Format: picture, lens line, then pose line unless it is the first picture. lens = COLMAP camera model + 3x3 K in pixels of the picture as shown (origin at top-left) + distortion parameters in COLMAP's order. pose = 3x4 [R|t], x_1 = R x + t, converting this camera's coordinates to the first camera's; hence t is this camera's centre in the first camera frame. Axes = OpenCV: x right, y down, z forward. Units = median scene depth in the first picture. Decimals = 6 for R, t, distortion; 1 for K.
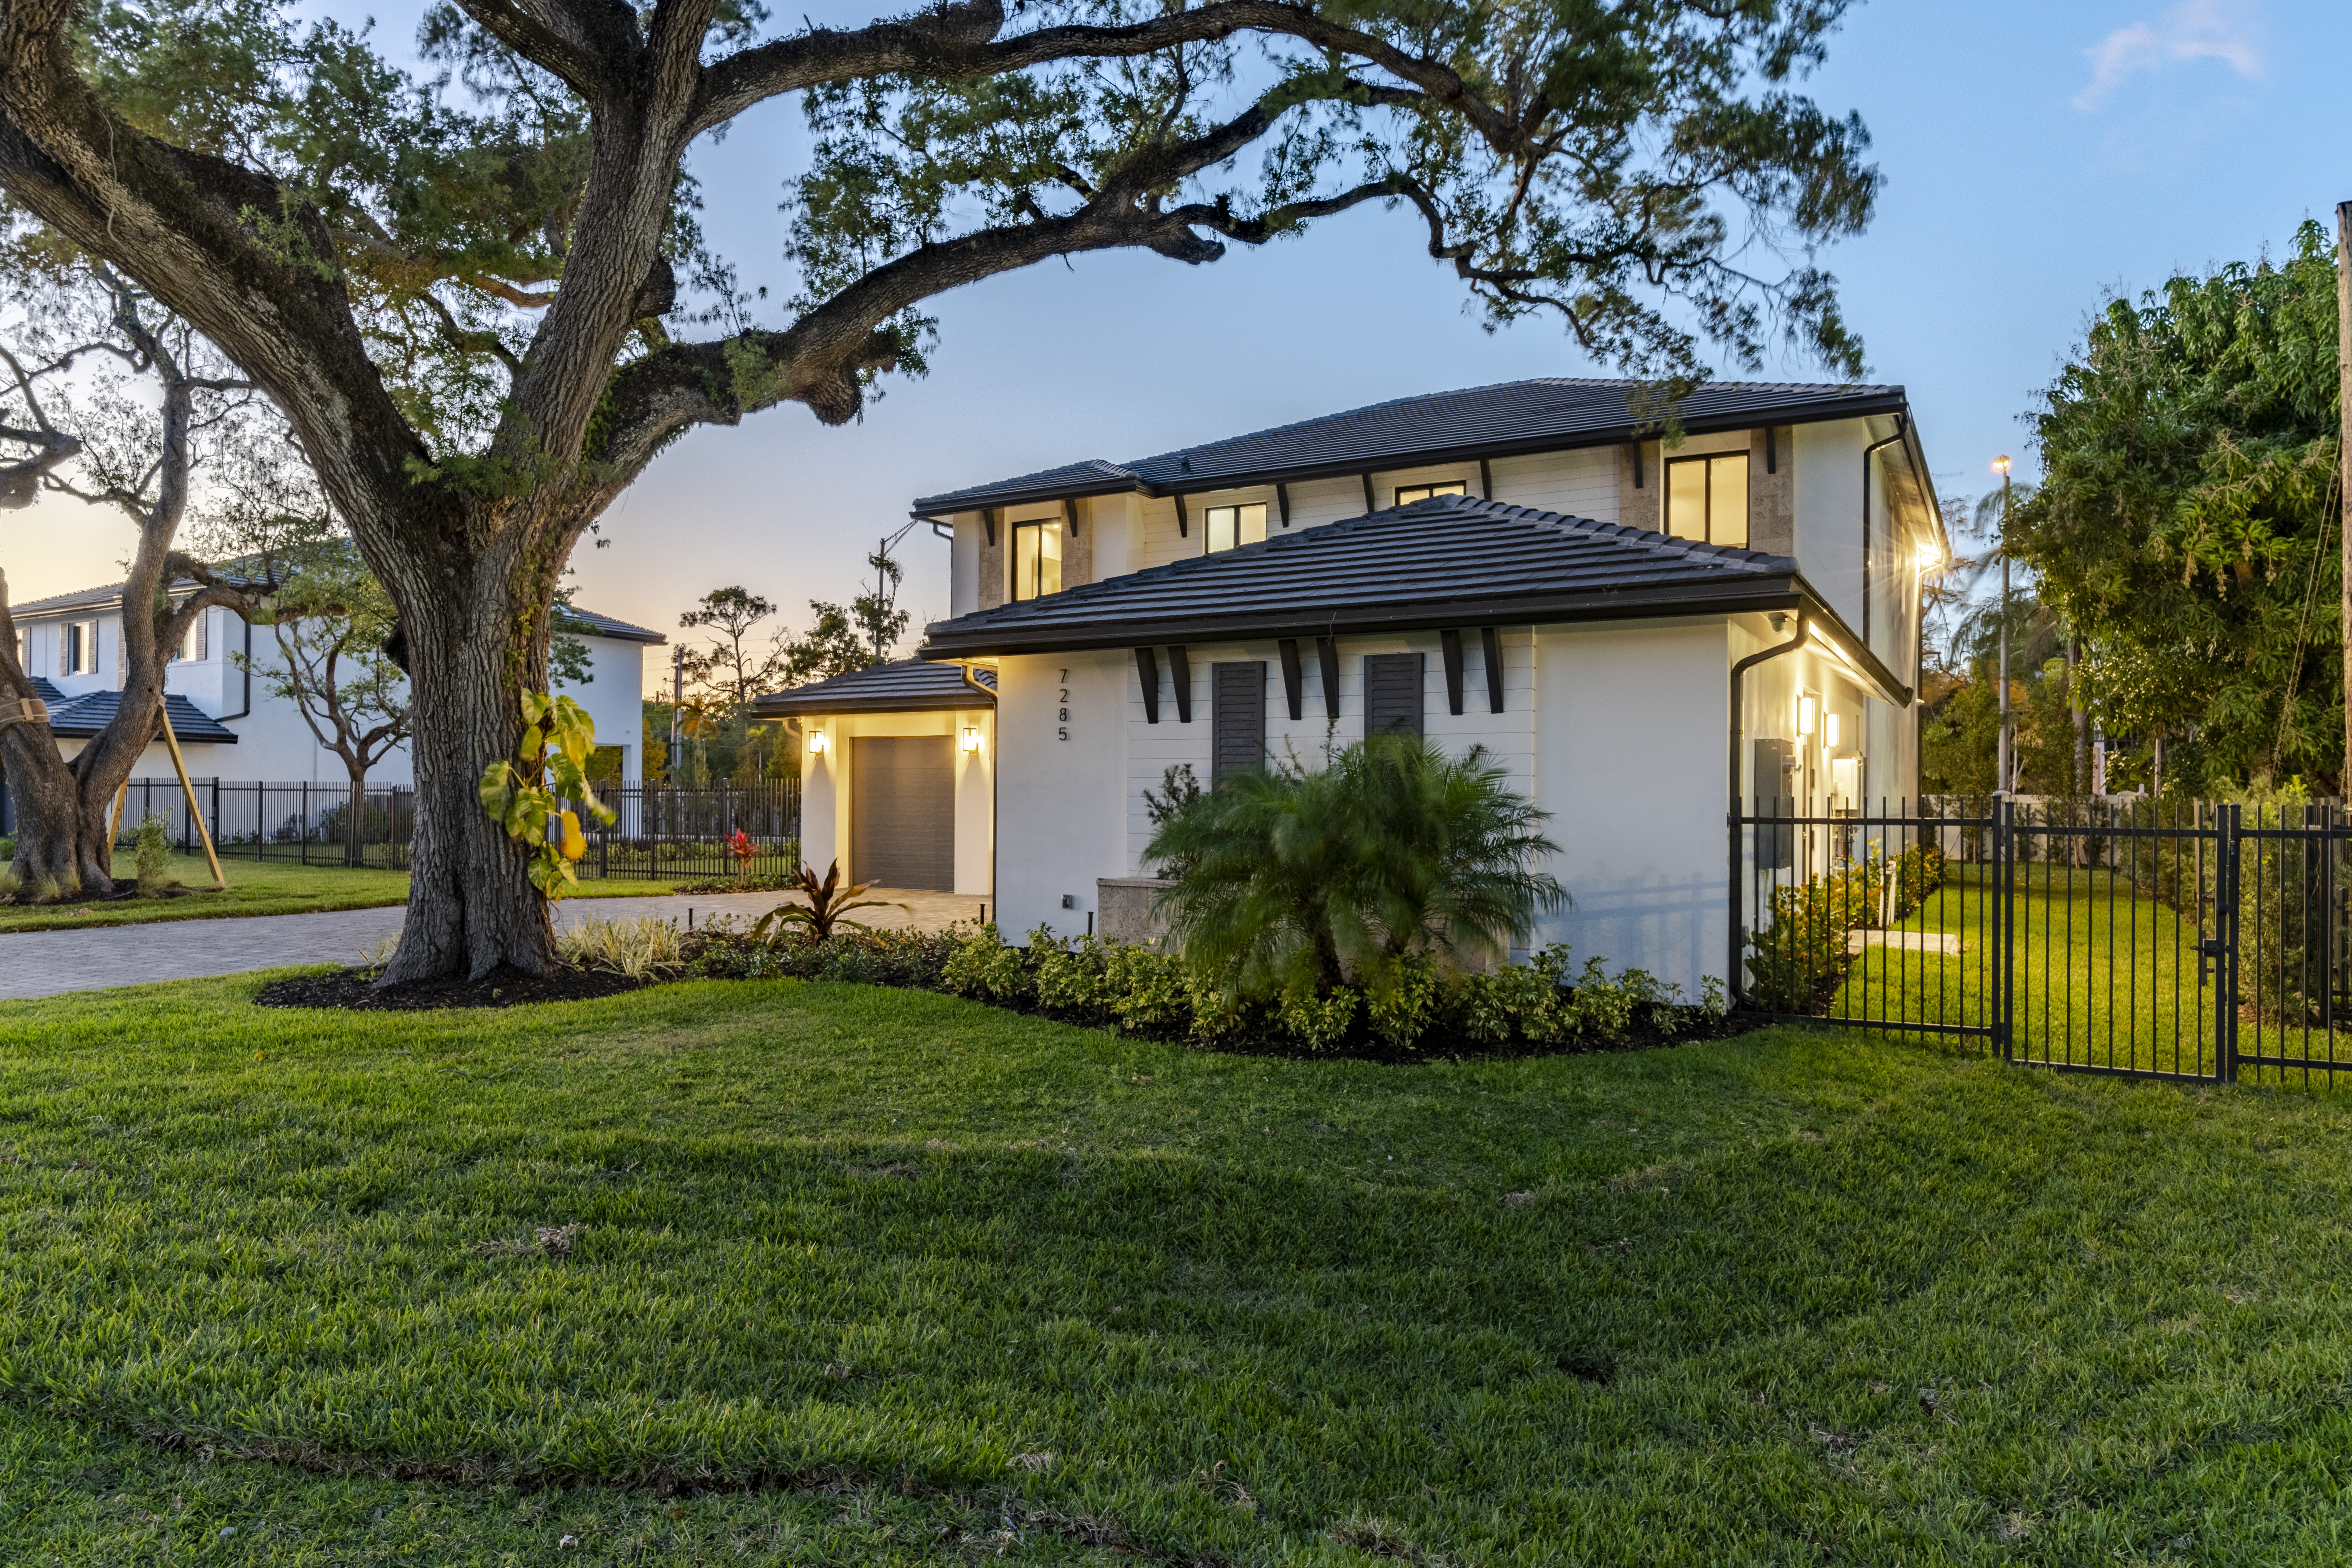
lens RADIAL K [[1473.1, 0, 1222.9], [0, 1473.1, 802.8], [0, 0, 1]] dist [0.003077, 0.001148]
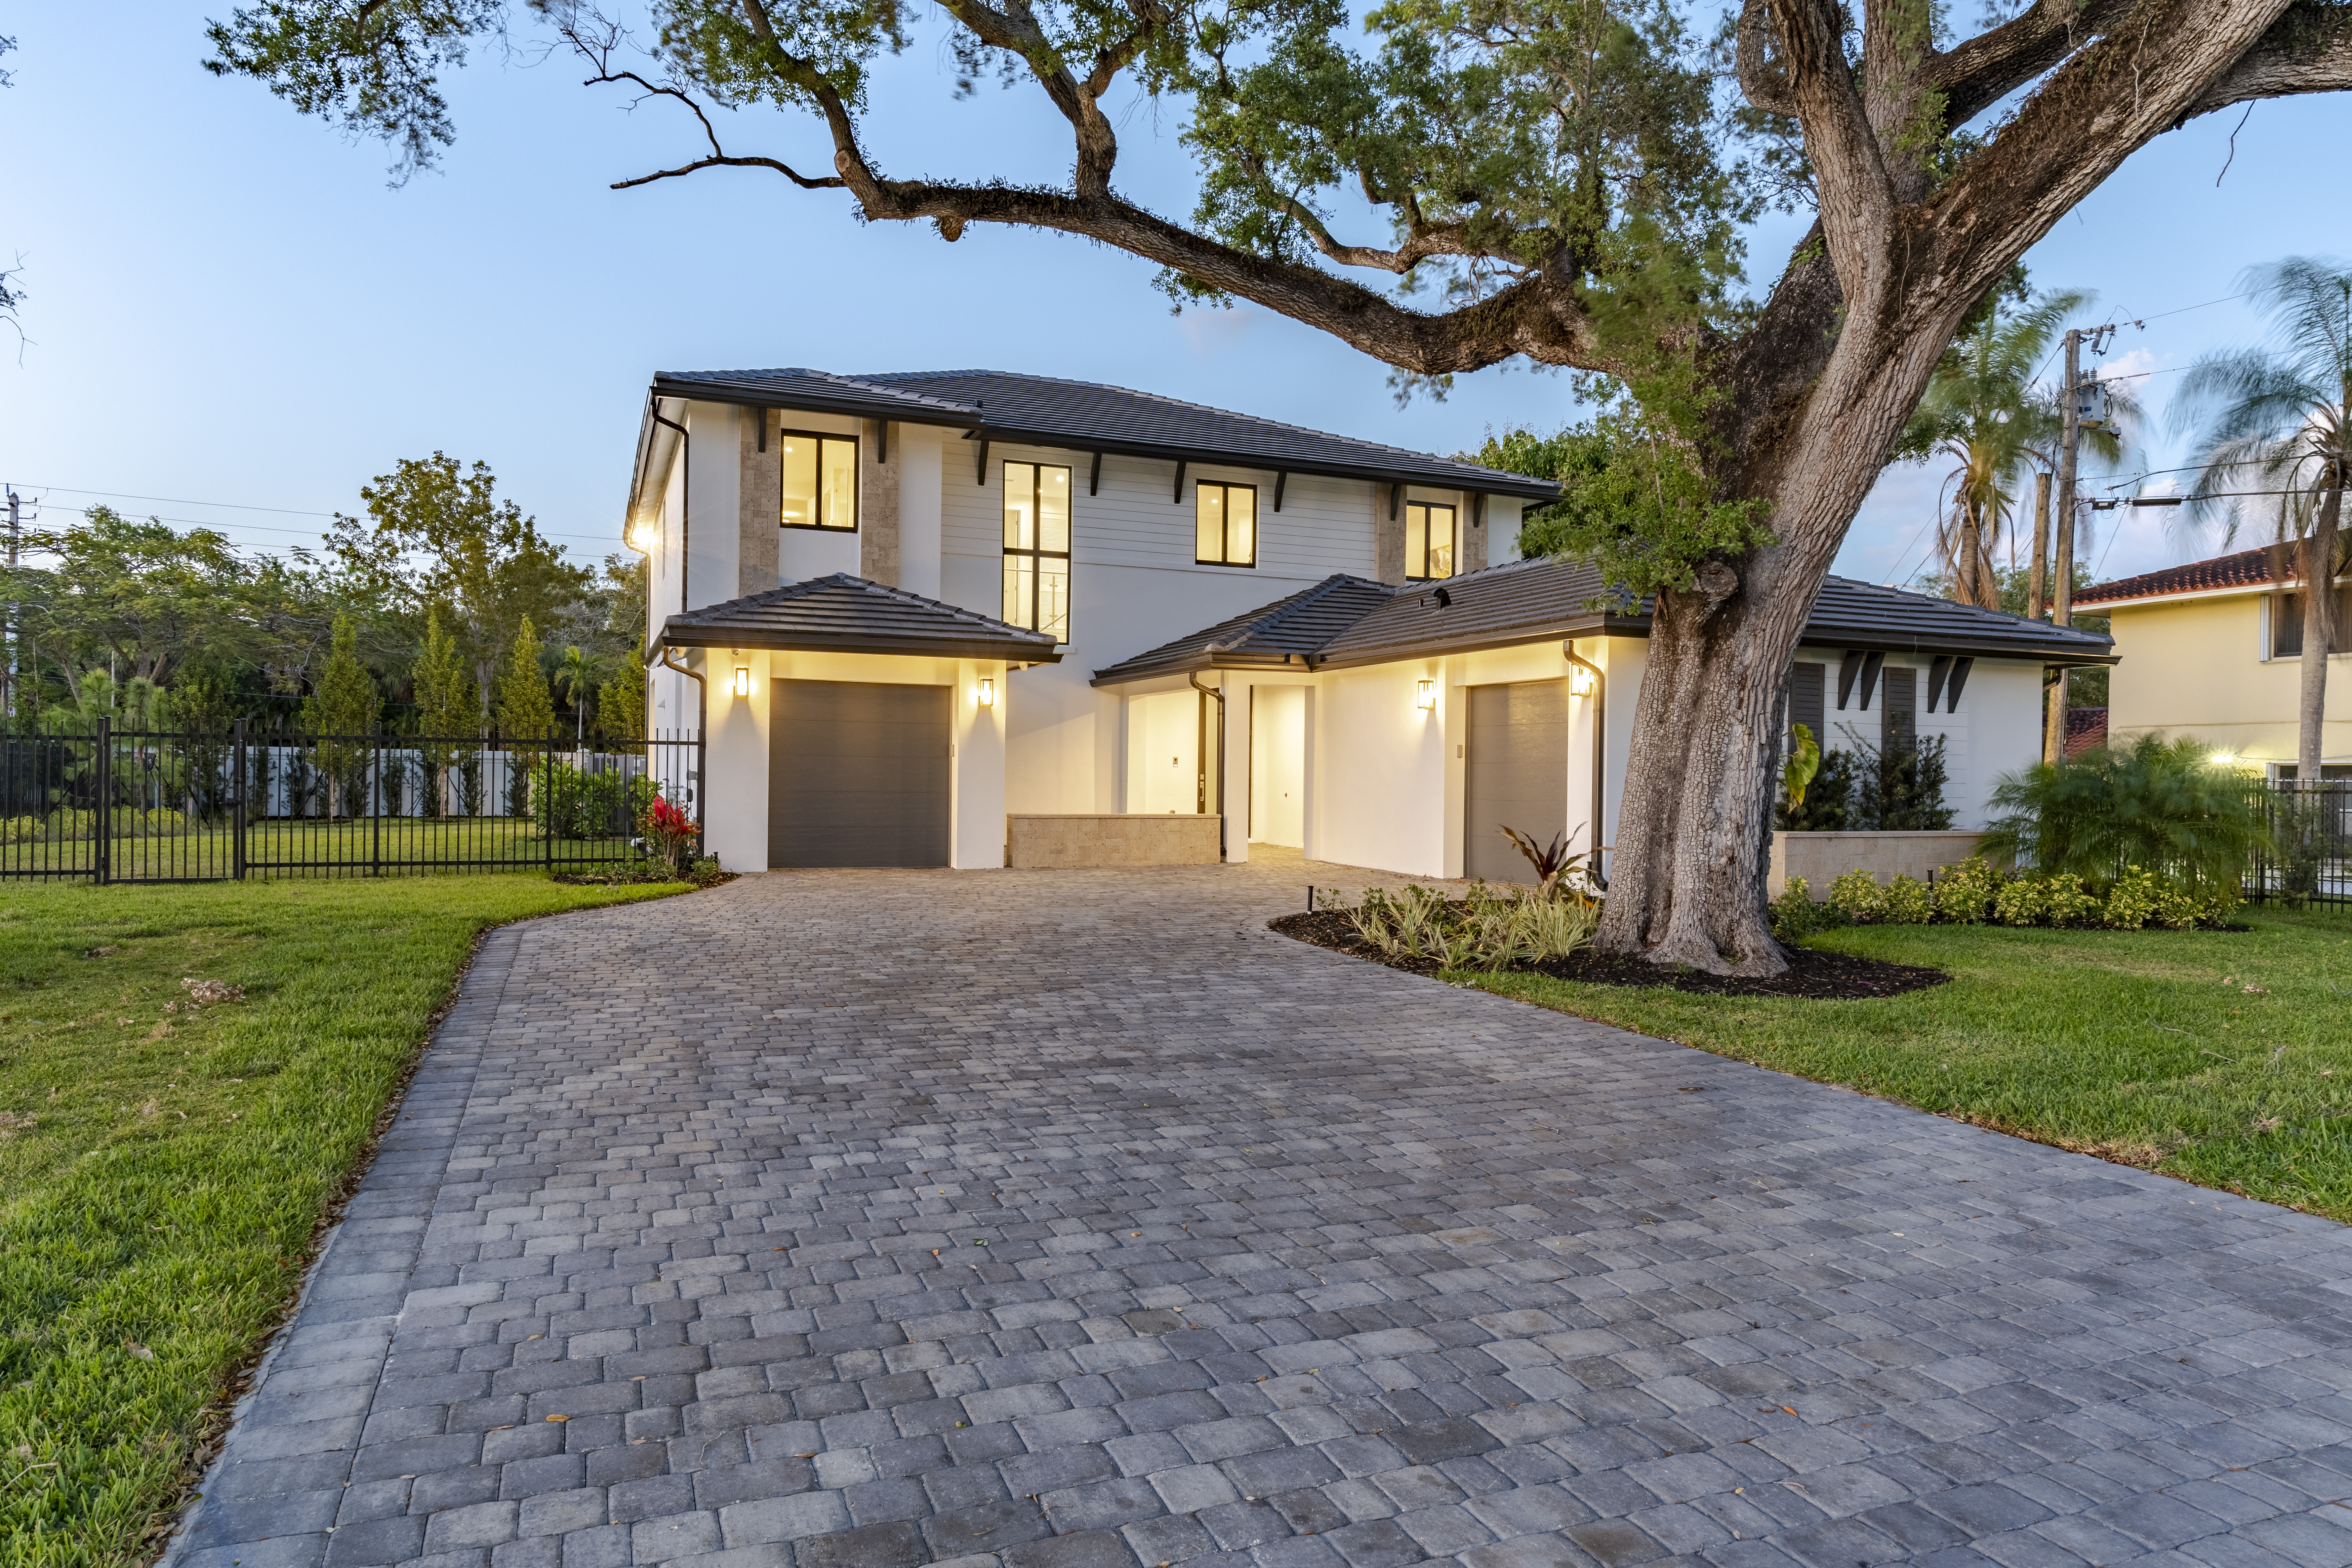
lens RADIAL K [[1402.4, 0, 1182.7], [0, 1402.4, 756.7], [0, 0, 1]] dist [-0.001625, -0.000562]
pose [[0.627014, 0.016399, 0.778836, -0.738046], [-0.011498, 0.999864, -0.011796, 0.003740], [-0.778923, -0.001559, 0.627117, 0.383321]]
